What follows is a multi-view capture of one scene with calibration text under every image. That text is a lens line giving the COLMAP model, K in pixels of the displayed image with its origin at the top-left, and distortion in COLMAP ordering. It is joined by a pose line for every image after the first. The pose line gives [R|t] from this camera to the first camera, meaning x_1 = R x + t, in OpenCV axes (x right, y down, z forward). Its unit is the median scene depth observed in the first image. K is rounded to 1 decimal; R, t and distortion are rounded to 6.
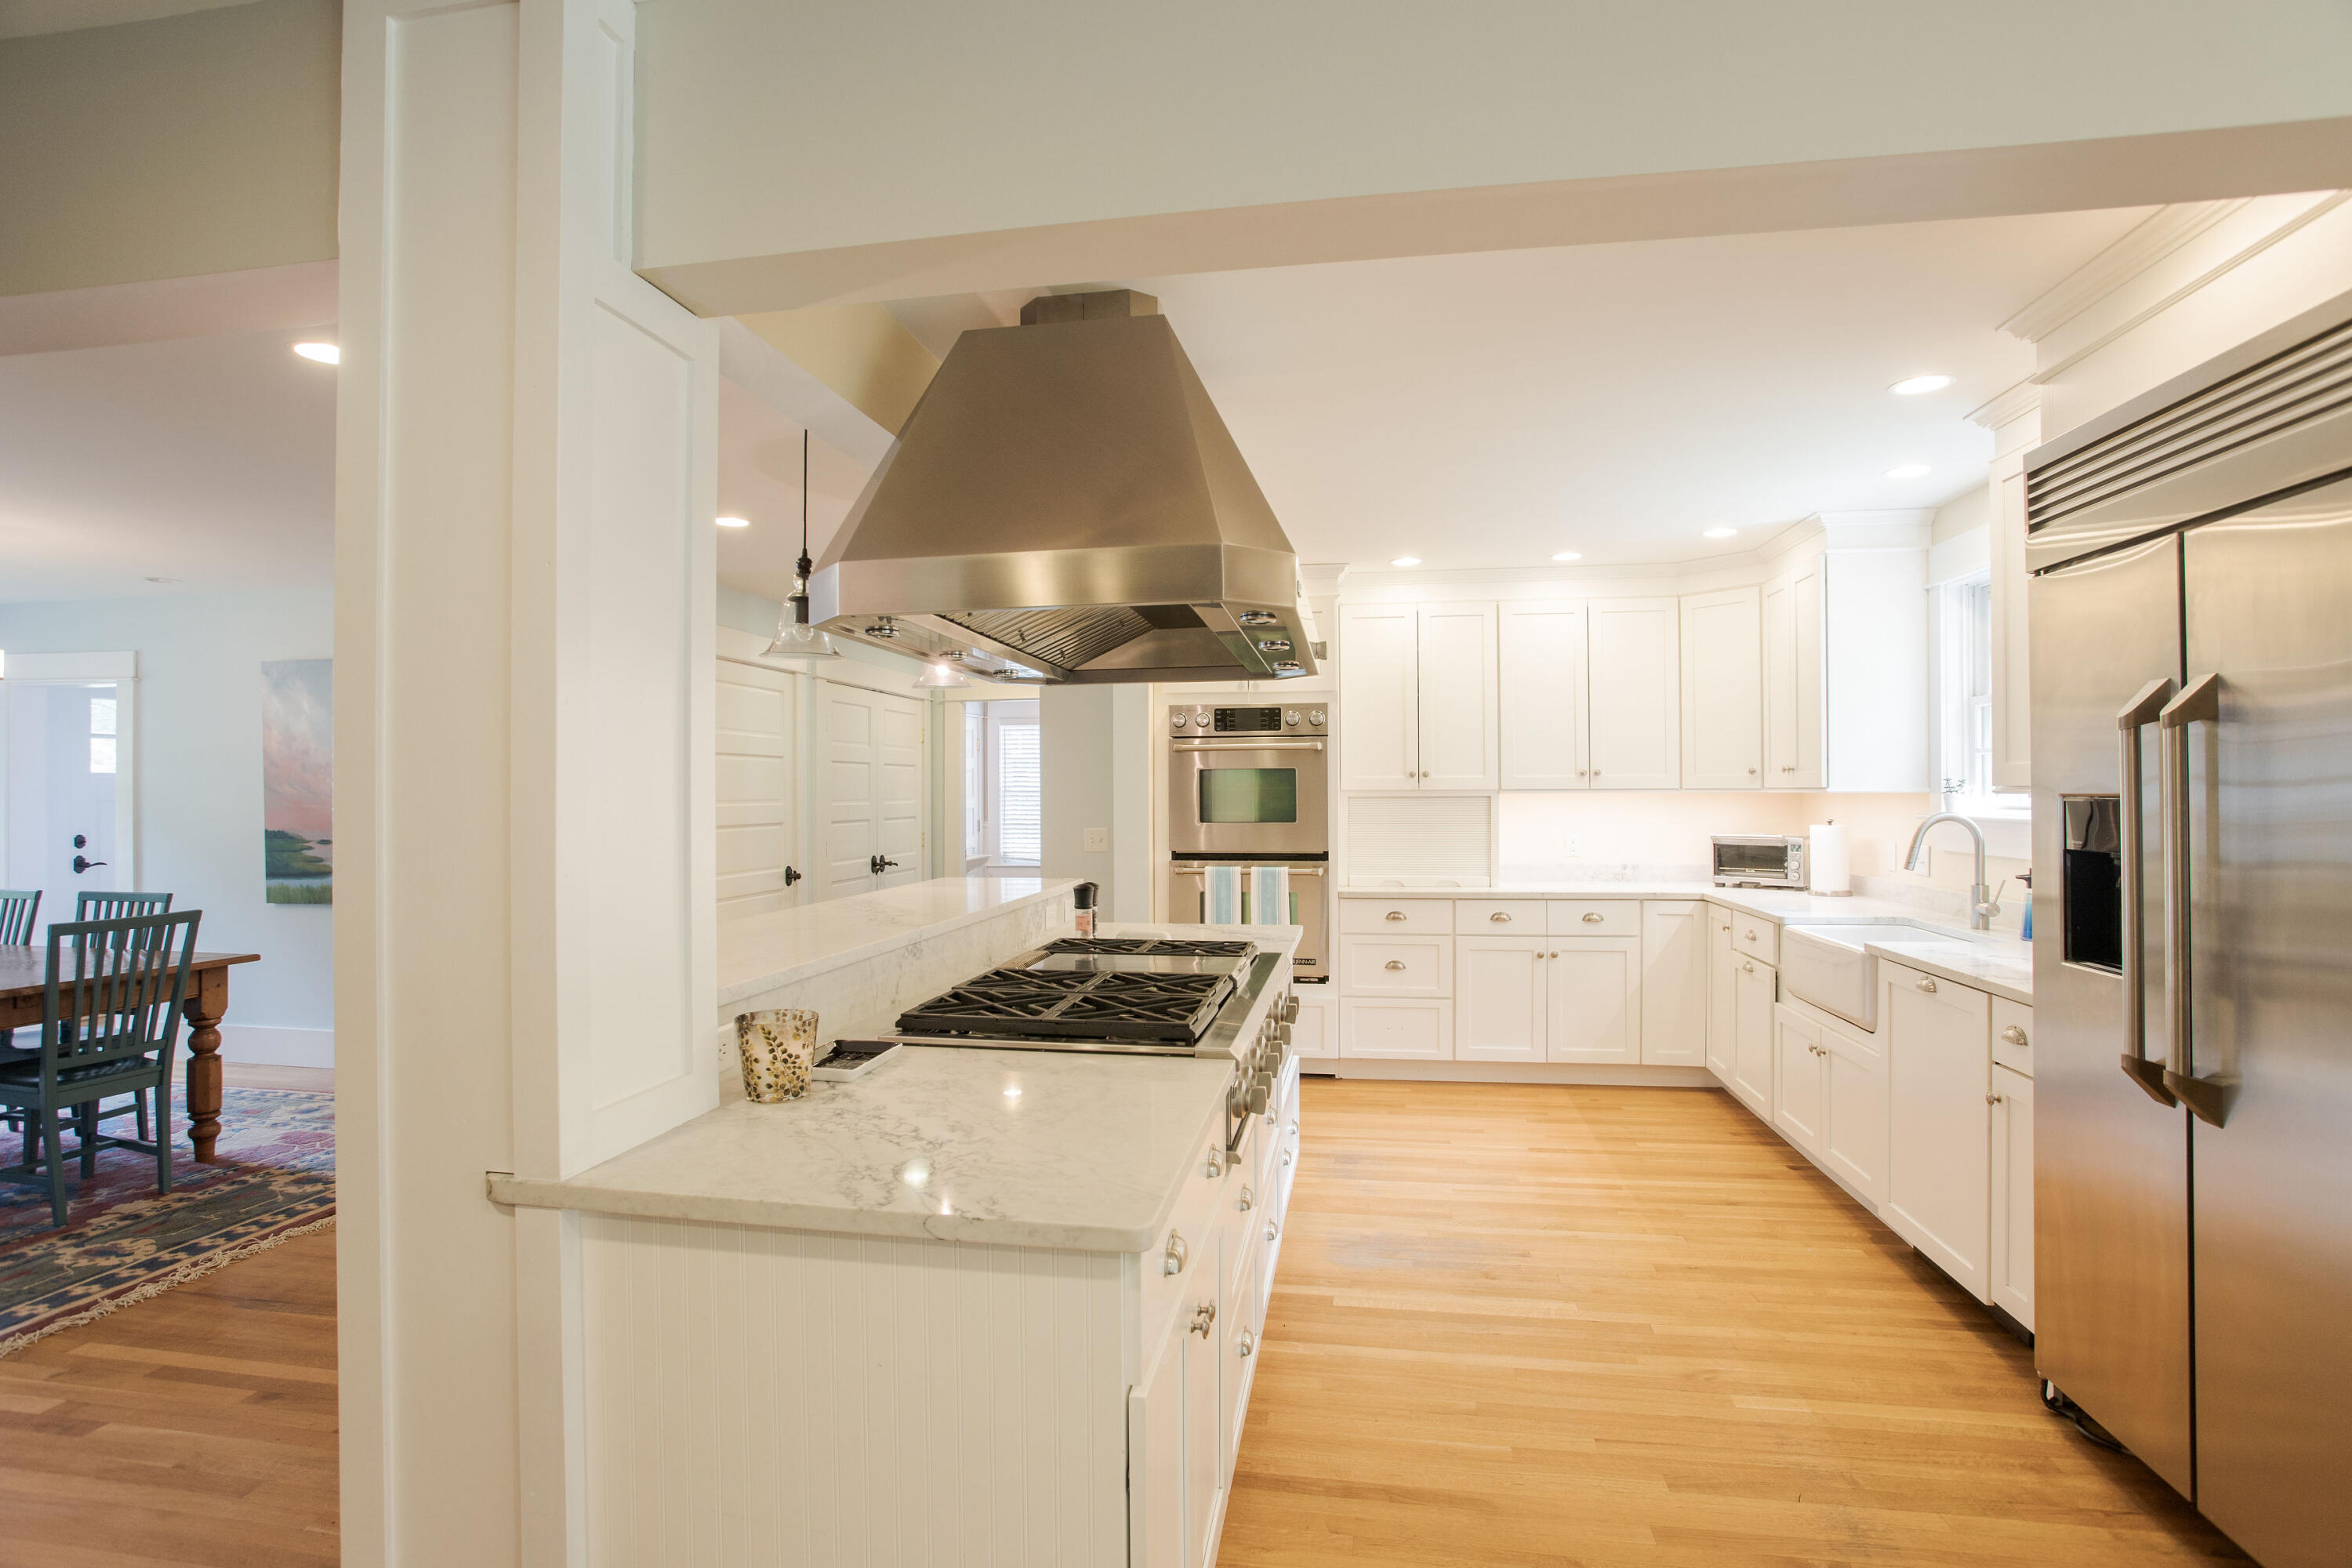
lens RADIAL K [[1145.1, 0, 1171.1], [0, 1145.1, 781.1], [0, 0, 1]] dist [-0.063086, 0.022669]
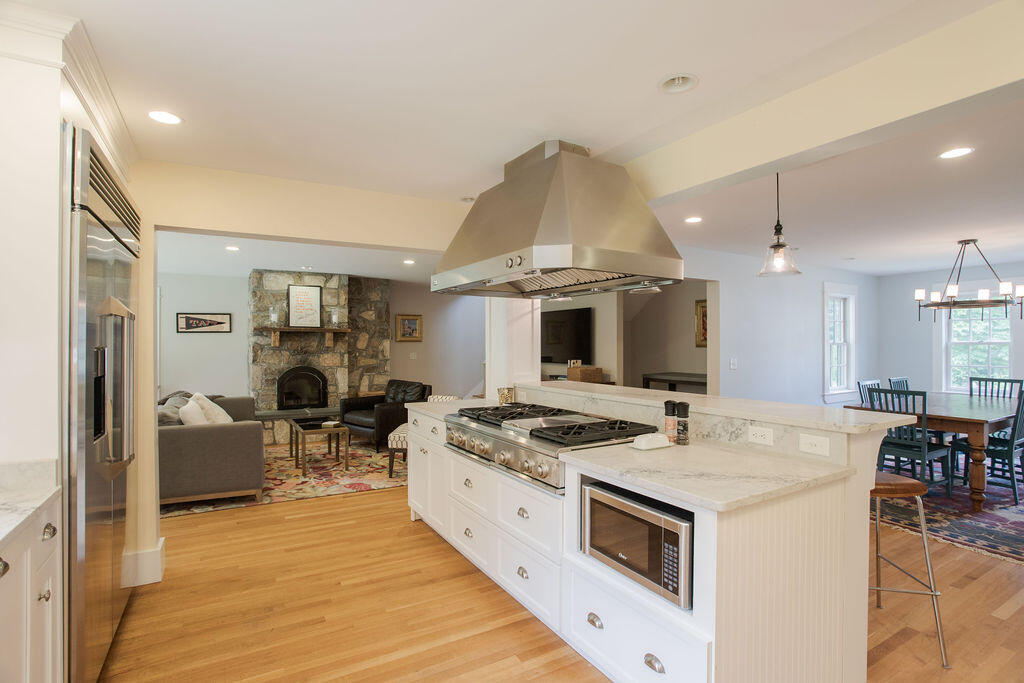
lens RADIAL K [[498.6, 0, 496.6], [0, 498.6, 350.8], [0, 0, 1]] dist [-0.063086, 0.022669]
pose [[-0.771466, 0.013866, -0.636120, 0.429225], [0.009642, 0.999902, 0.010101, 0.008462], [0.636198, 0.001659, -0.771524, 1.073904]]
